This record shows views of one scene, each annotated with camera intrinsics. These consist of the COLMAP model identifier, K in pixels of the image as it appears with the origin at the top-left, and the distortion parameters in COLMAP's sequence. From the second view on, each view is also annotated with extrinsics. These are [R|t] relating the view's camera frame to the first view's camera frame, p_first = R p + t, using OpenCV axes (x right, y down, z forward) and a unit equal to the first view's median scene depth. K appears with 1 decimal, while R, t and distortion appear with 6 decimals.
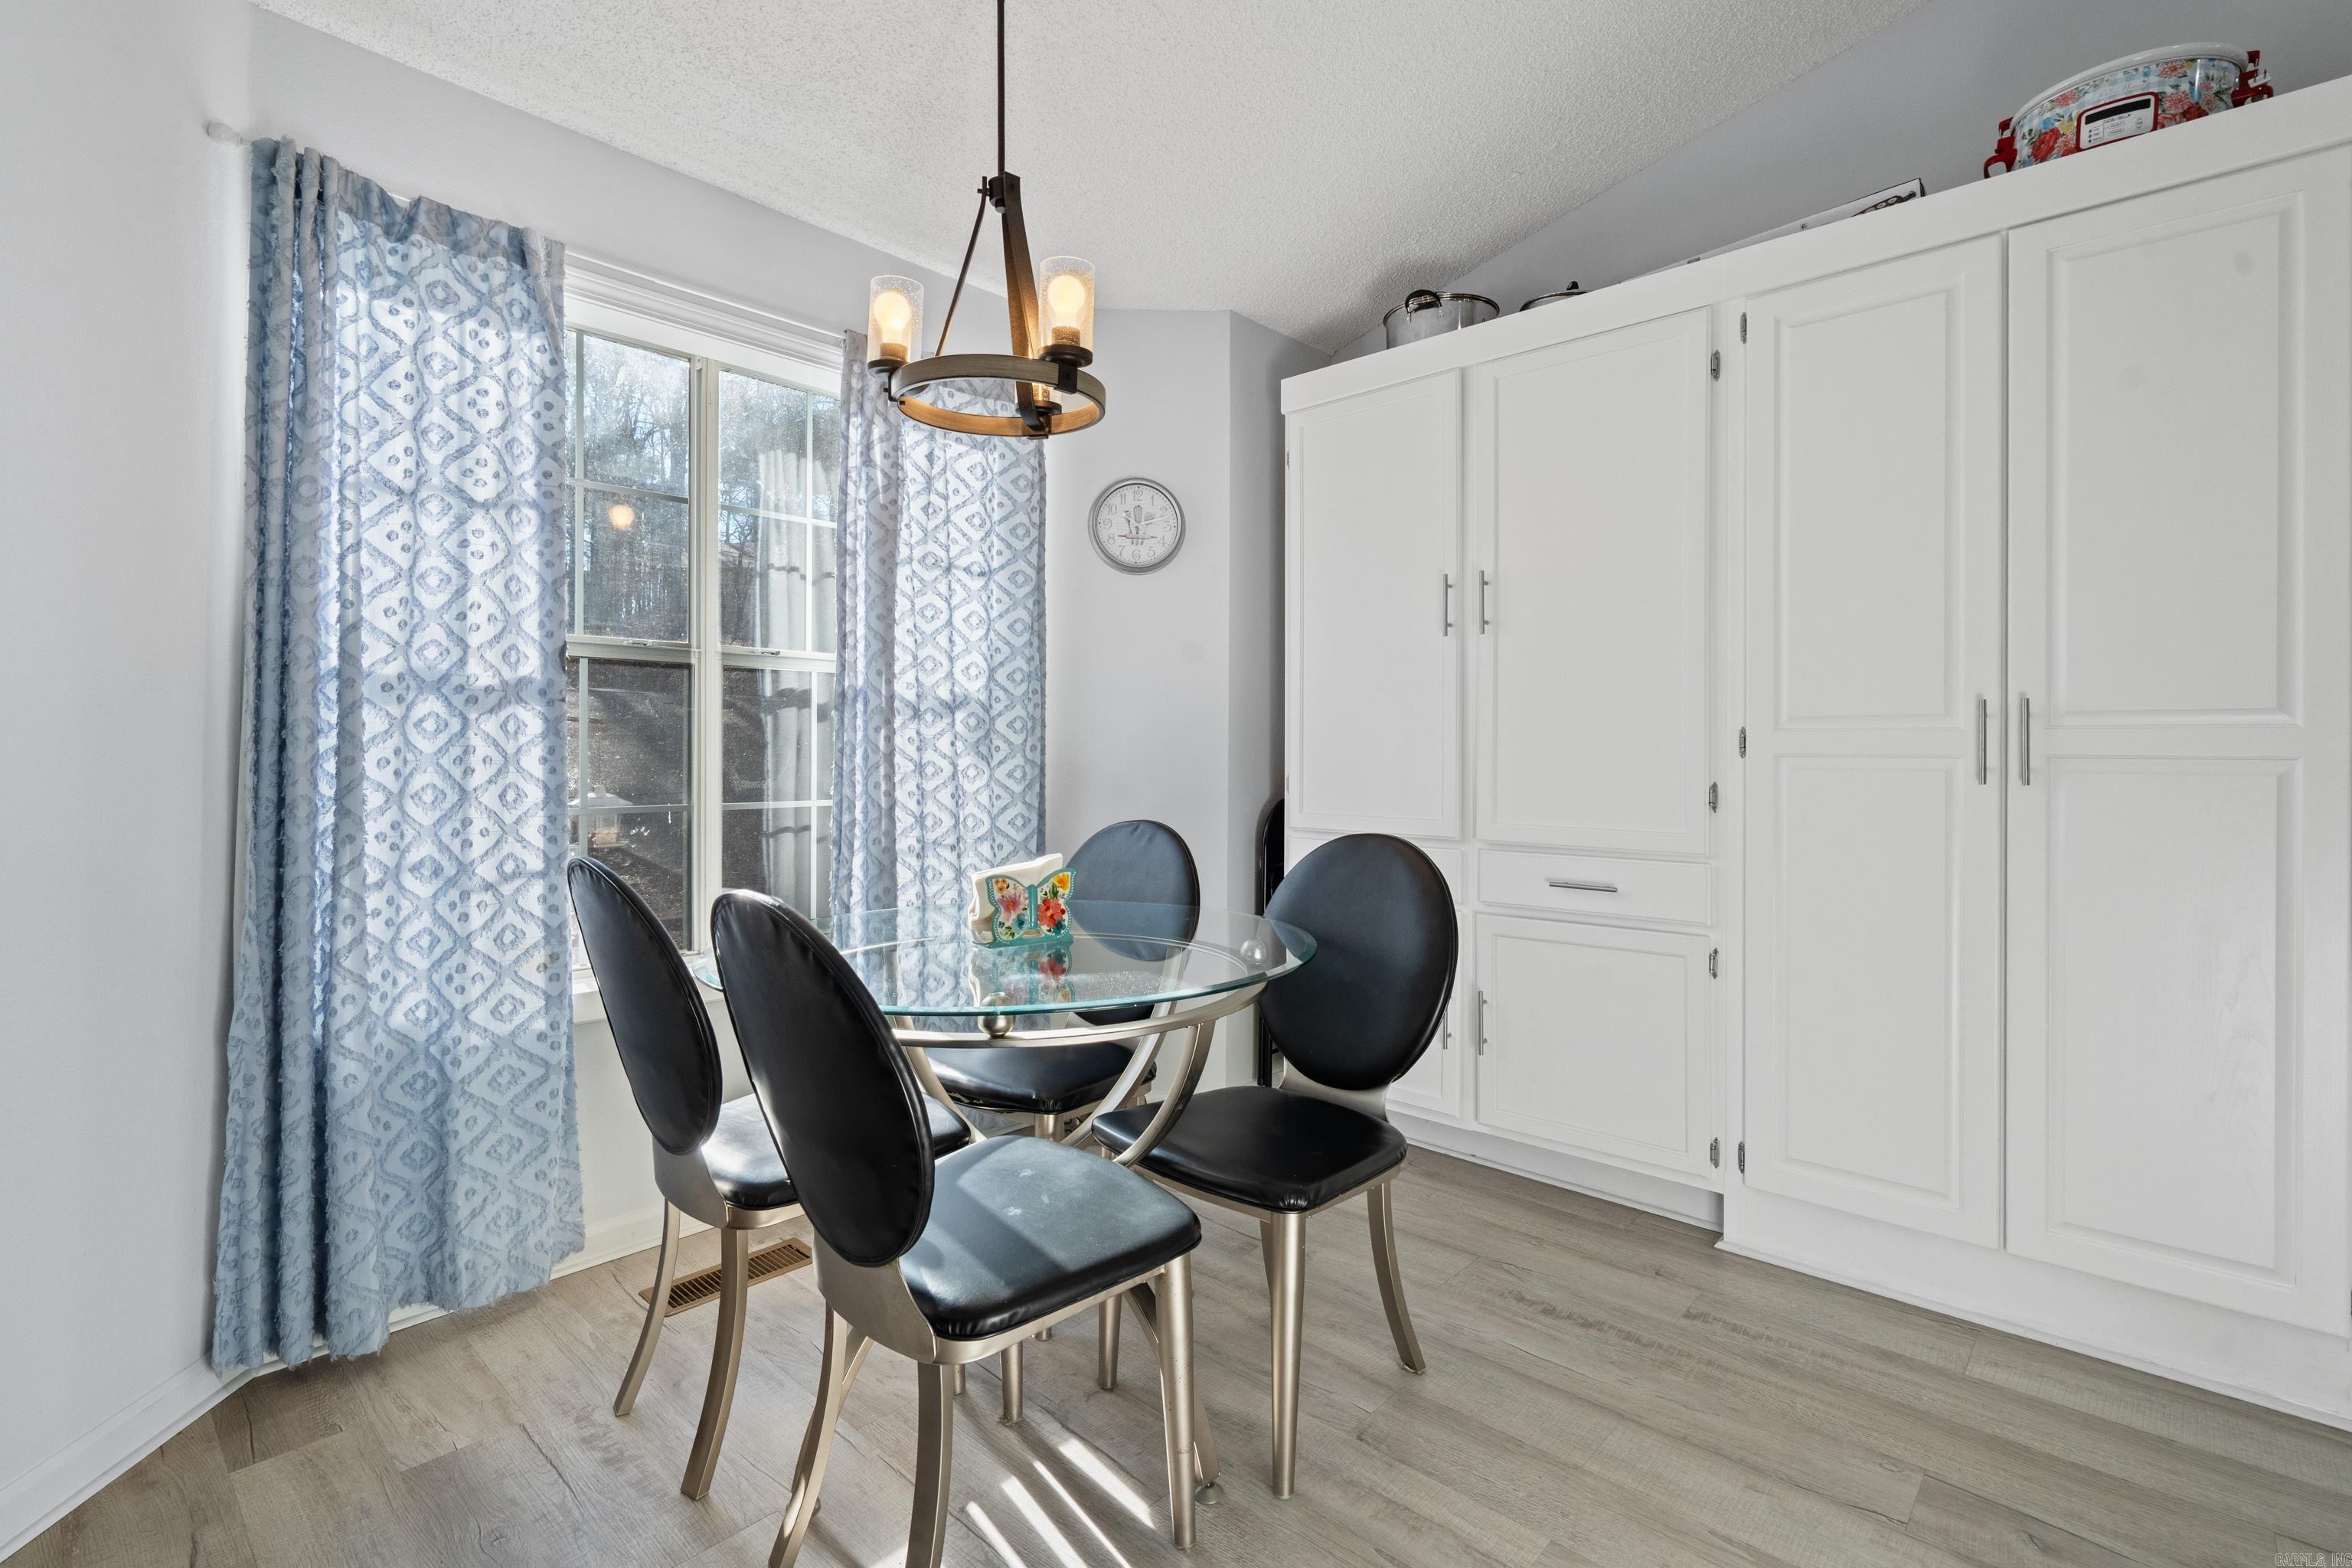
lens RADIAL K [[1084.2, 0, 1172.1], [0, 1084.2, 771.0], [0, 0, 1]] dist [-0.003436, -0.001033]
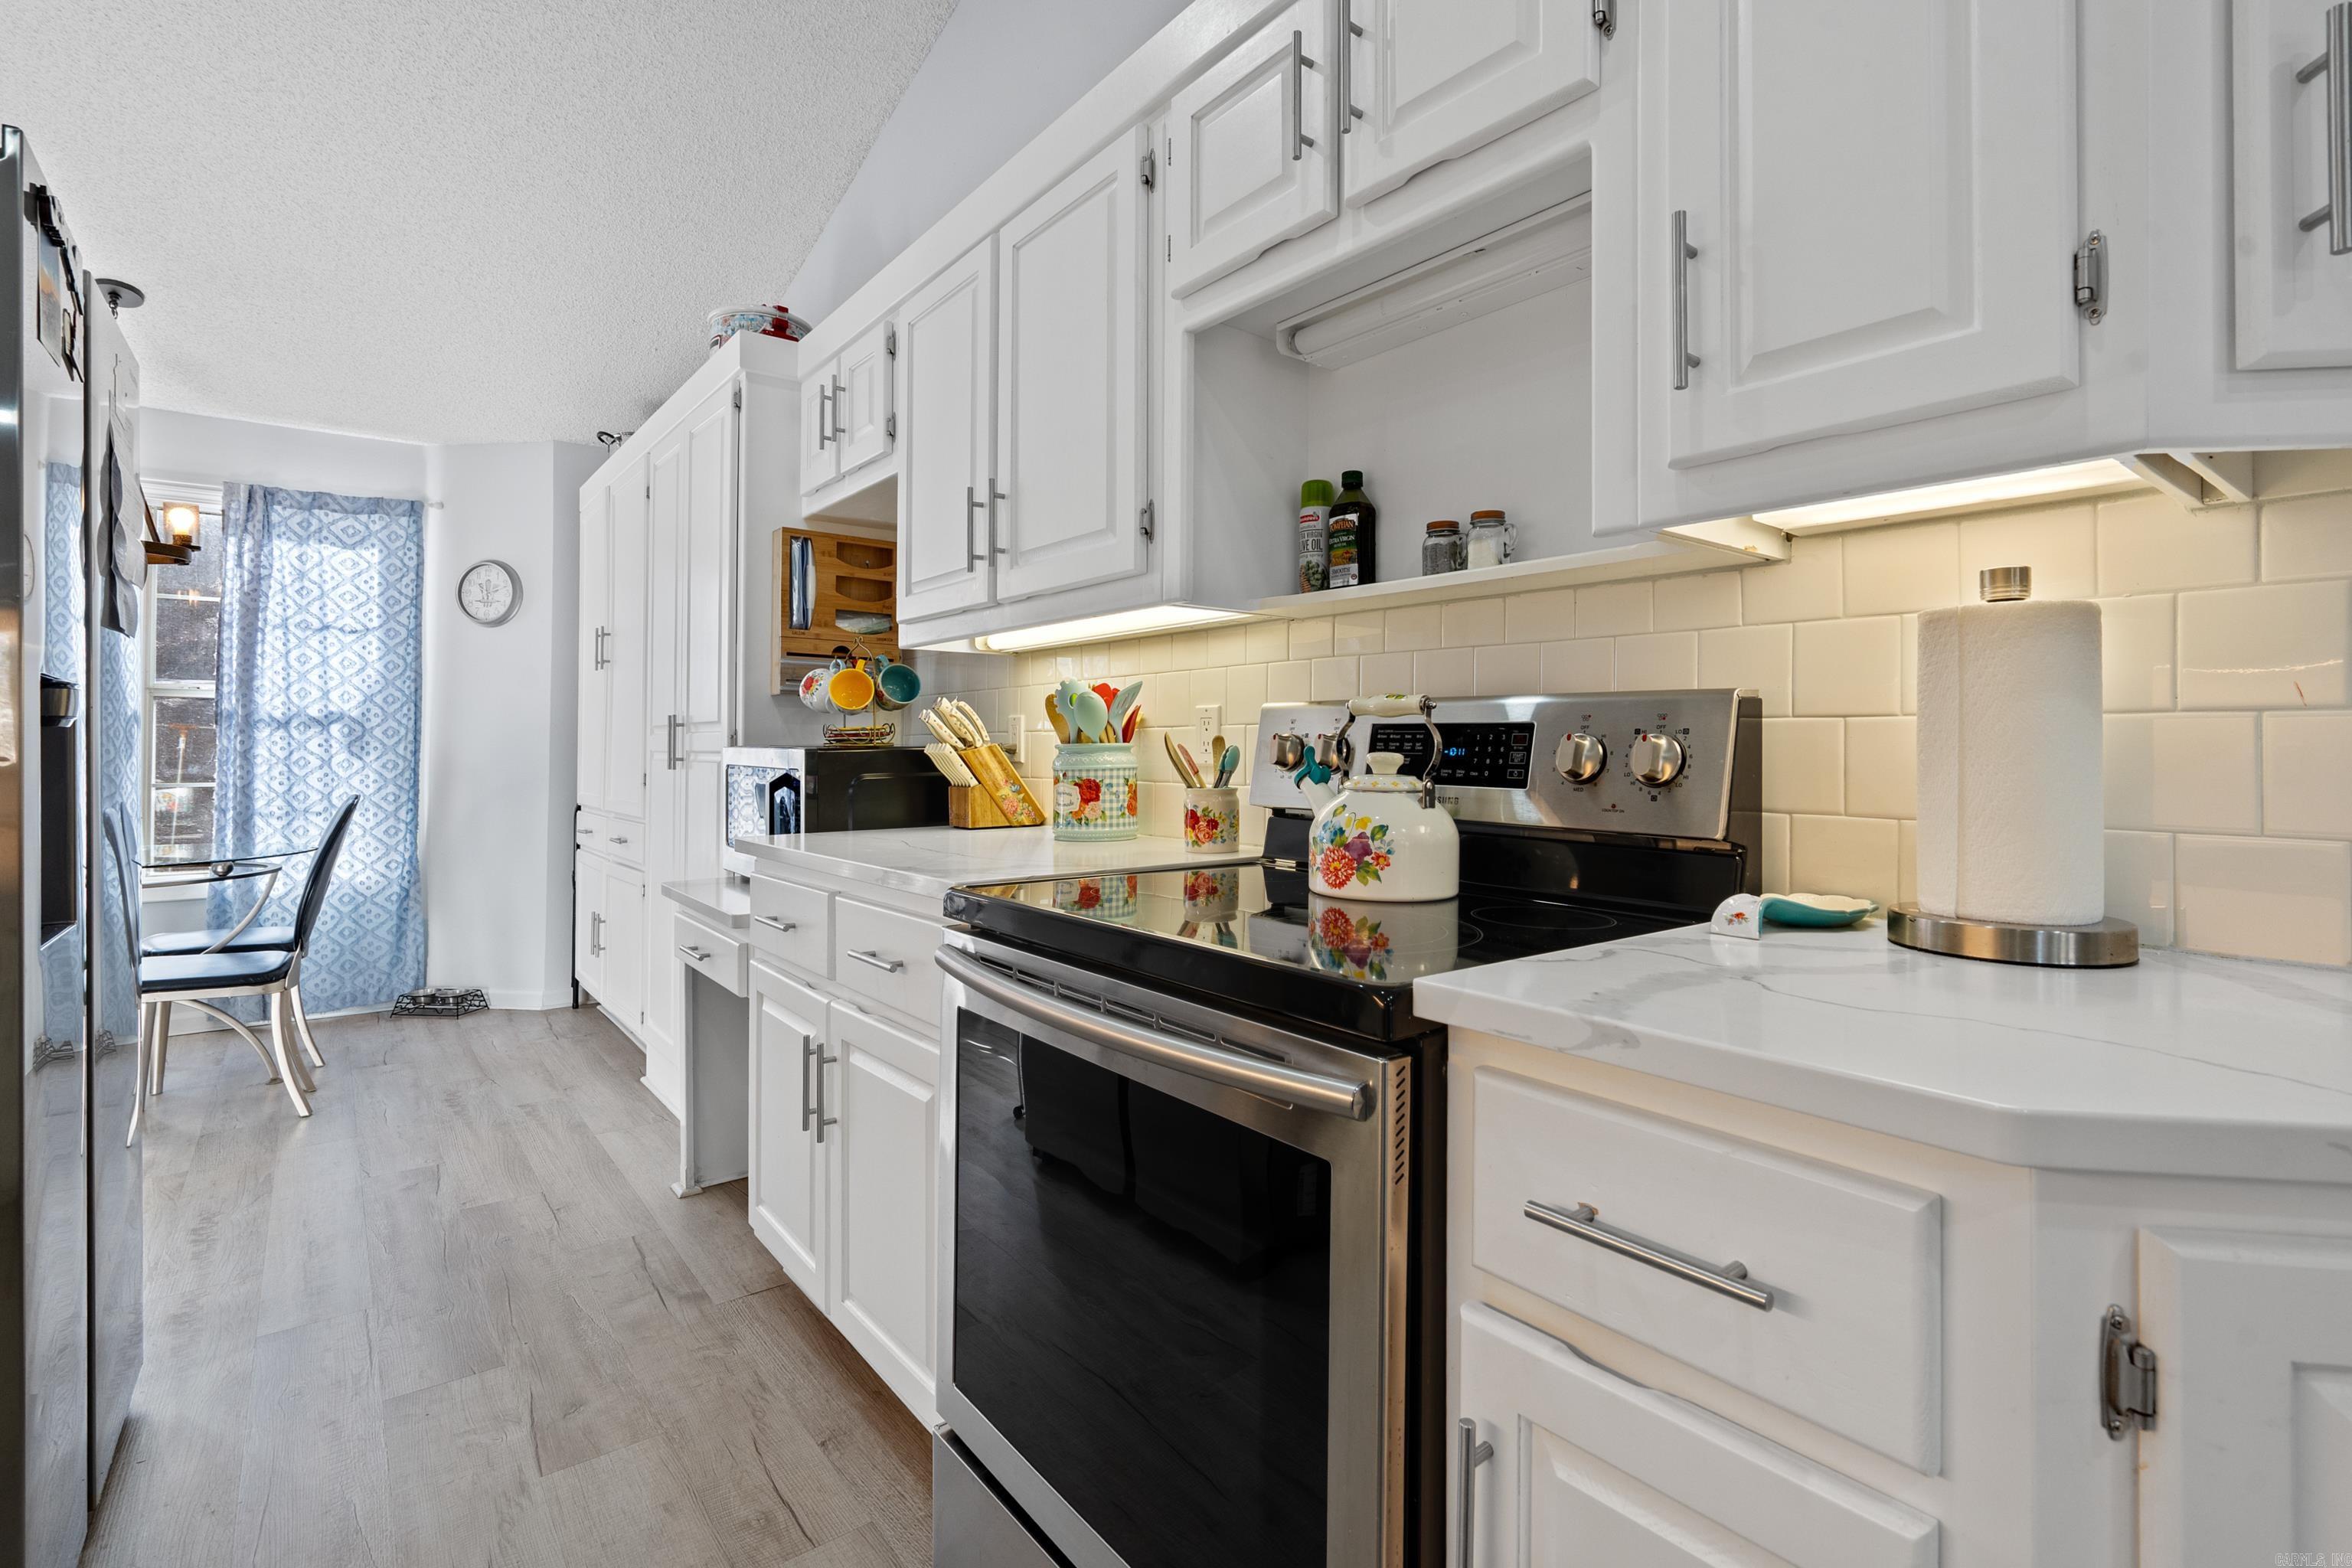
lens RADIAL K [[1084.2, 0, 1167.1], [0, 1084.2, 737.2], [0, 0, 1]] dist [-0.003436, -0.001033]
pose [[0.991369, -0.000173, -0.131103, 1.233984], [-0.003423, 0.999624, -0.027208, 0.000401], [0.131059, 0.027422, 0.990995, -0.356631]]
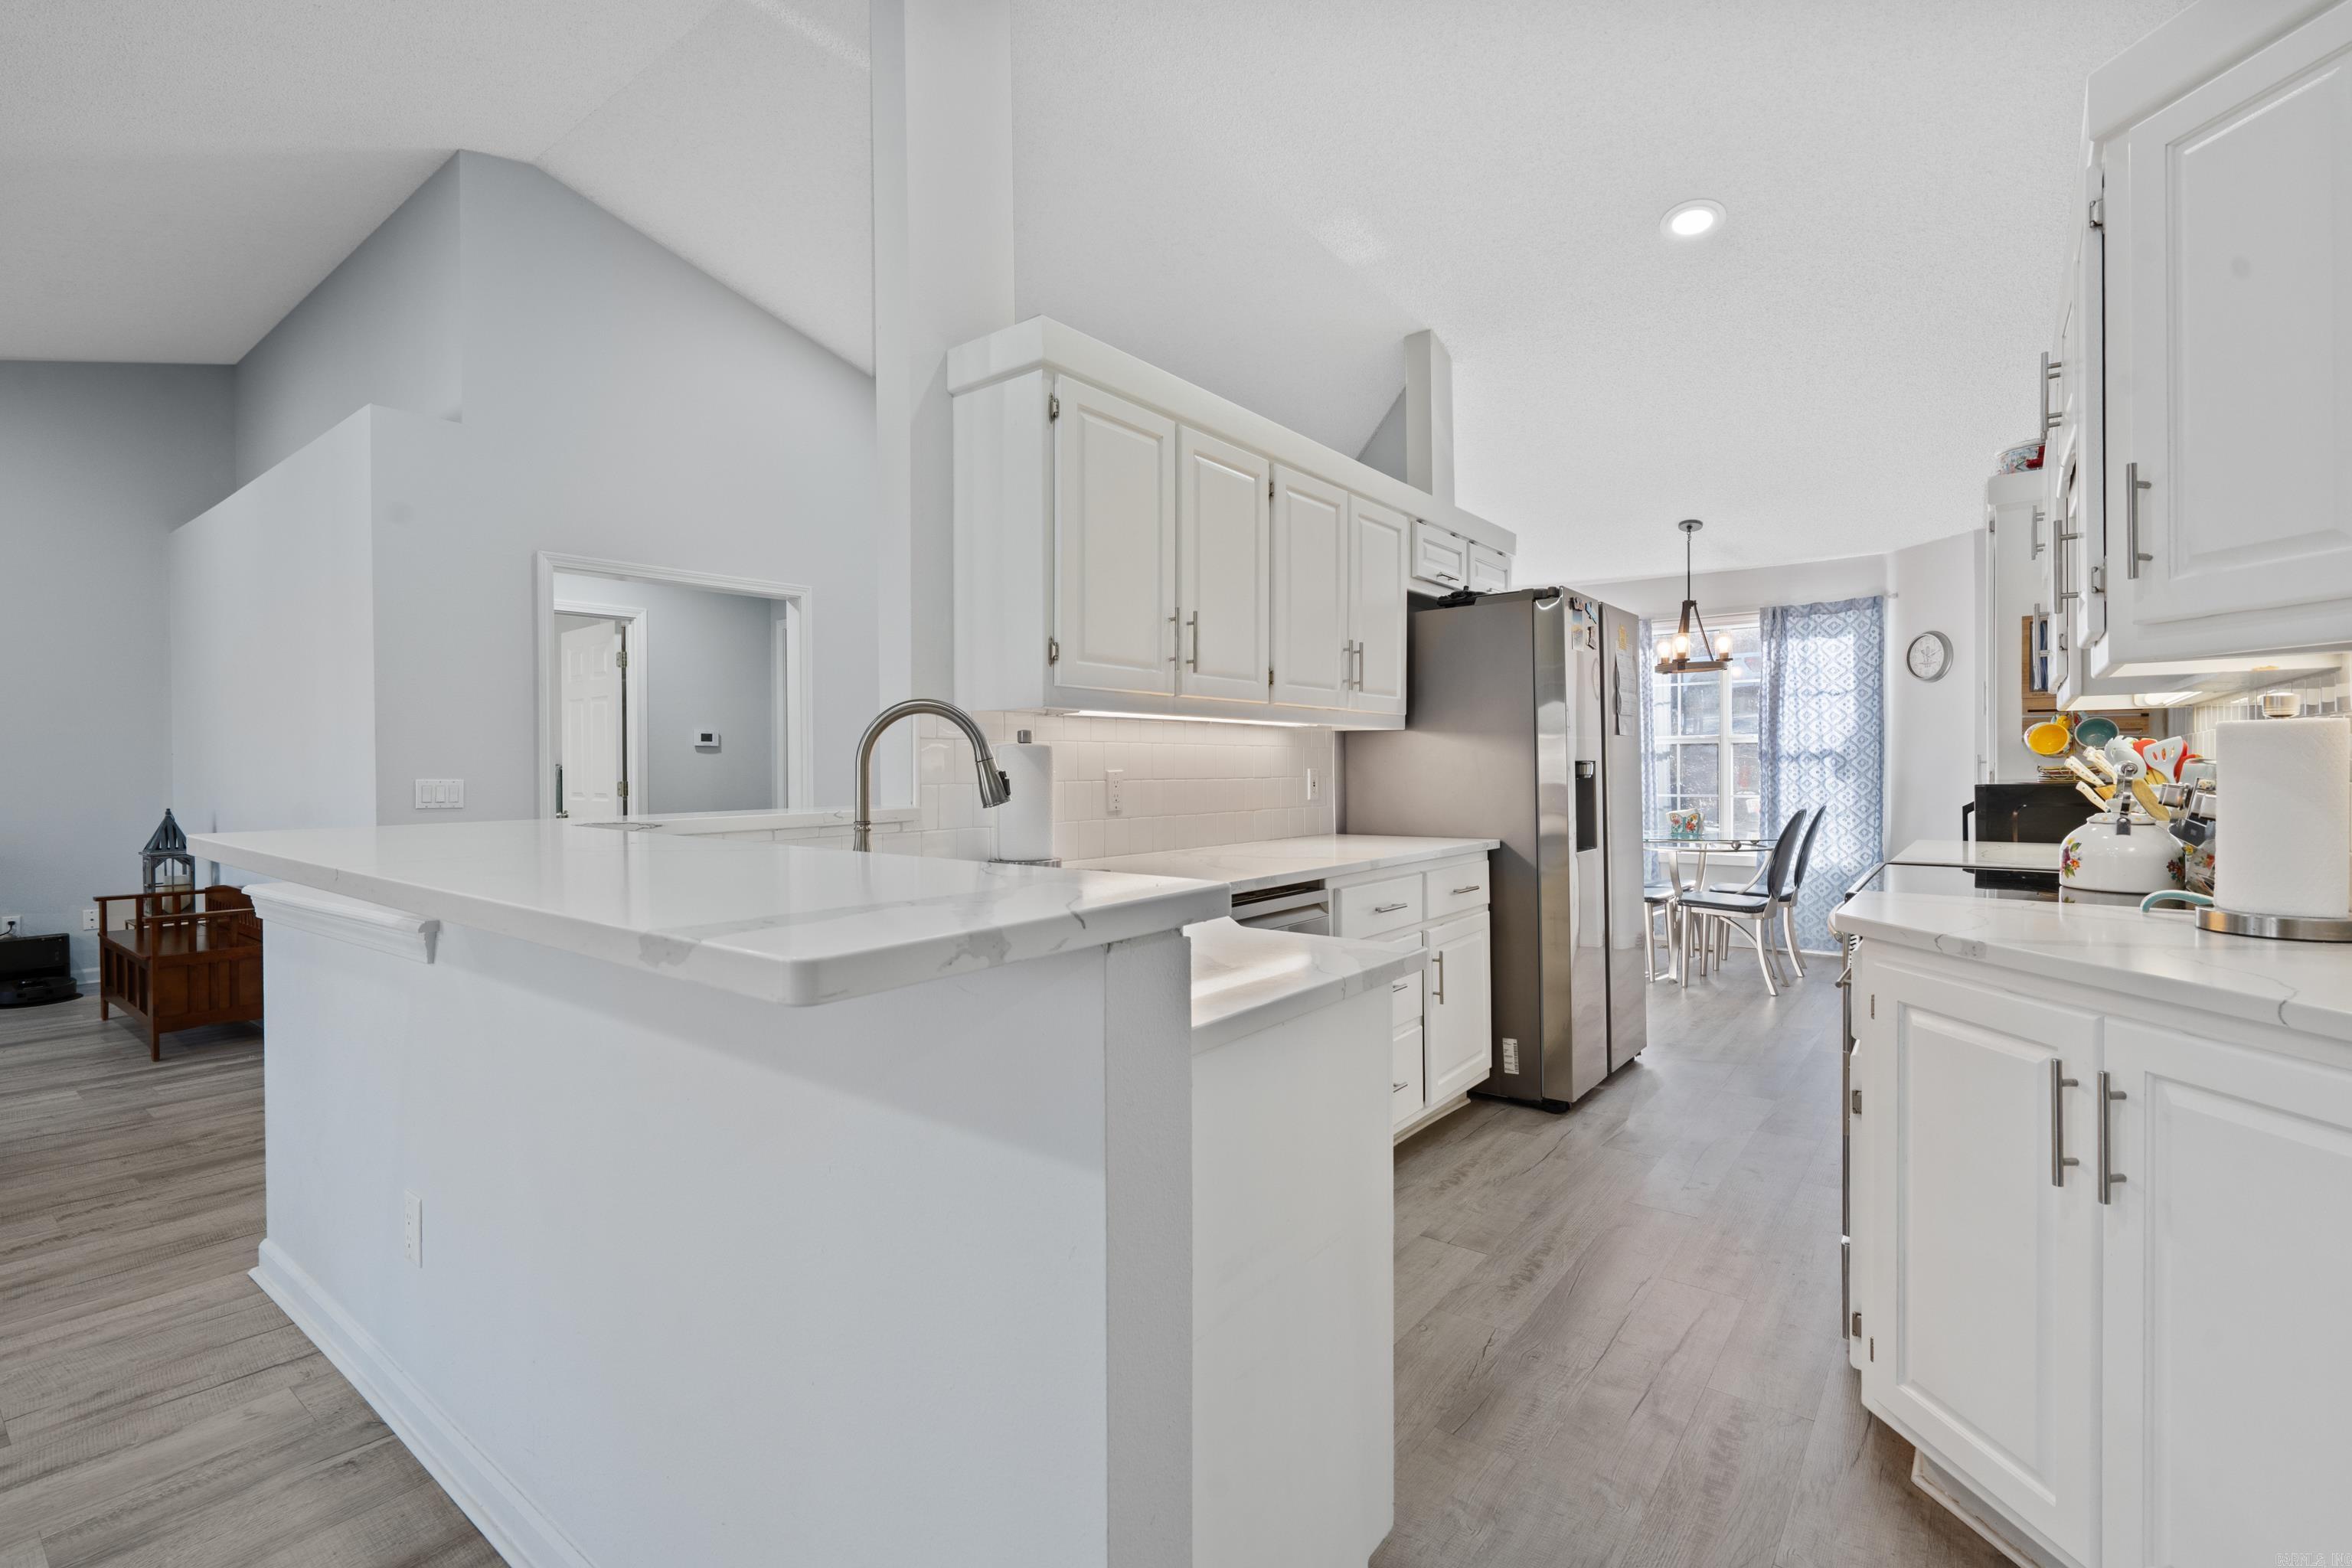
lens RADIAL K [[1084.2, 0, 1174.9], [0, 1084.2, 771.4], [0, 0, 1]] dist [-0.003436, -0.001033]
pose [[0.117507, 0.004273, -0.993063, 1.997030], [-0.009007, 0.999954, 0.003237, -0.023288], [0.993031, 0.008564, 0.117540, -0.630969]]
